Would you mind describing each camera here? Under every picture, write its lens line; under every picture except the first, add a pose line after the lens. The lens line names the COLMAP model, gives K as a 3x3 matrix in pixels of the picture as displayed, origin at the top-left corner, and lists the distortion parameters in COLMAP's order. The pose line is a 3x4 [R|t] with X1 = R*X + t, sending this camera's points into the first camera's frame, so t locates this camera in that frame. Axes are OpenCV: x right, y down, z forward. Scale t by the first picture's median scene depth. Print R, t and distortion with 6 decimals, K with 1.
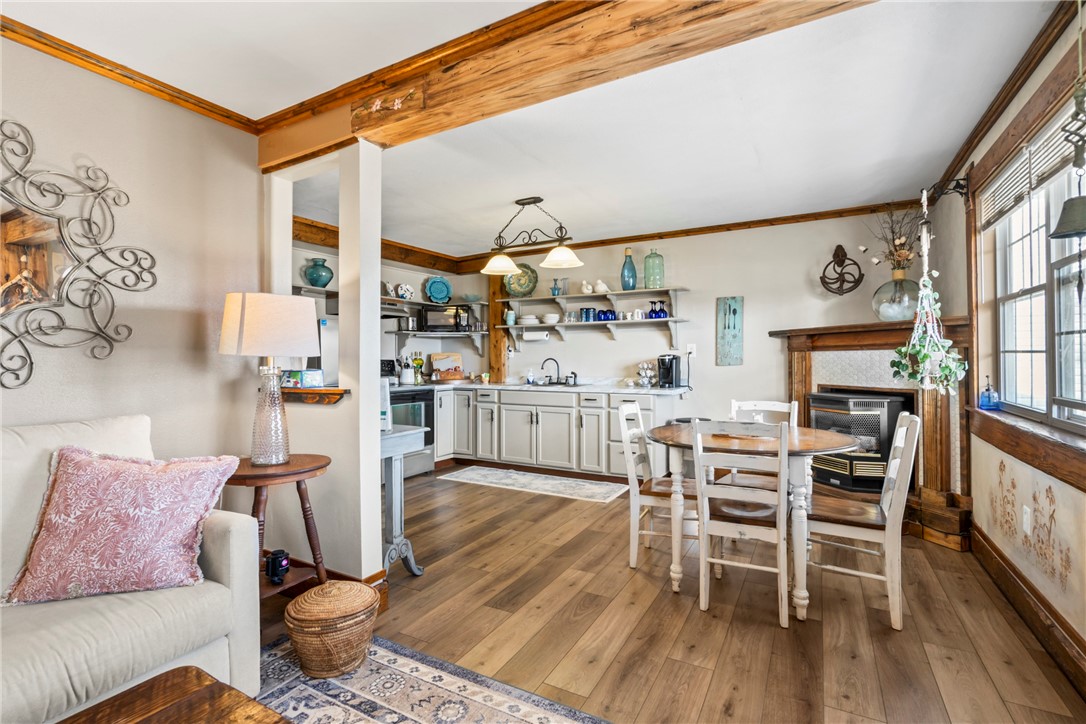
lens RADIAL K [[502.0, 0, 540.7], [0, 502.0, 356.4], [0, 0, 1]] dist [-0.005196, 0.000983]
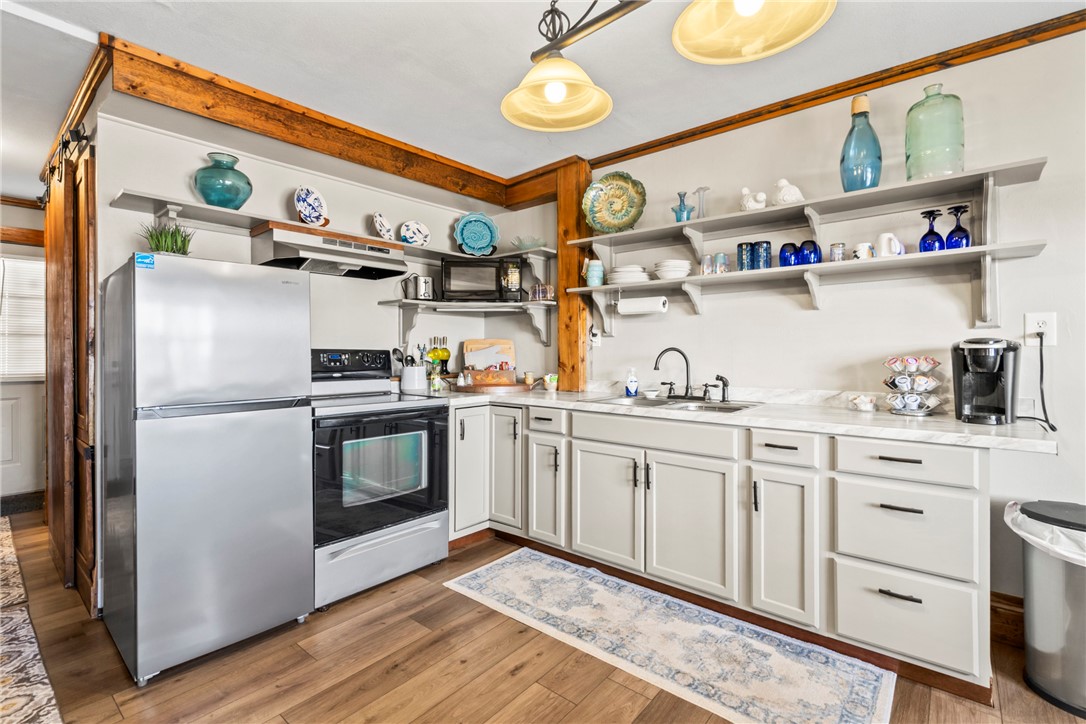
lens RADIAL K [[502.0, 0, 551.4], [0, 502.0, 350.6], [0, 0, 1]] dist [-0.005196, 0.000983]
pose [[0.986060, 0.003173, -0.166361, -0.018065], [-0.002409, 0.999986, 0.004792, 0.004804], [0.166374, -0.004324, 0.986053, 0.536472]]
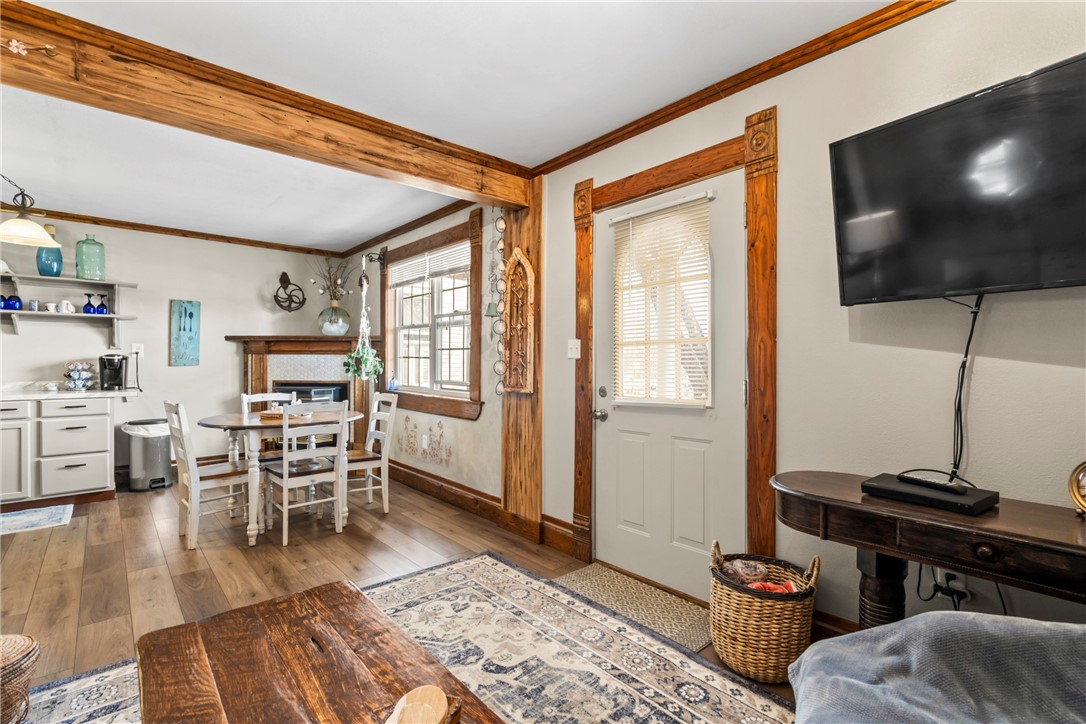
lens RADIAL K [[502.0, 0, 534.9], [0, 502.0, 365.6], [0, 0, 1]] dist [-0.005196, 0.000983]
pose [[0.339269, -0.000175, 0.940689, -0.338942], [-0.012129, 0.999916, 0.004560, 0.003494], [-0.940611, -0.012956, 0.339239, -0.039519]]
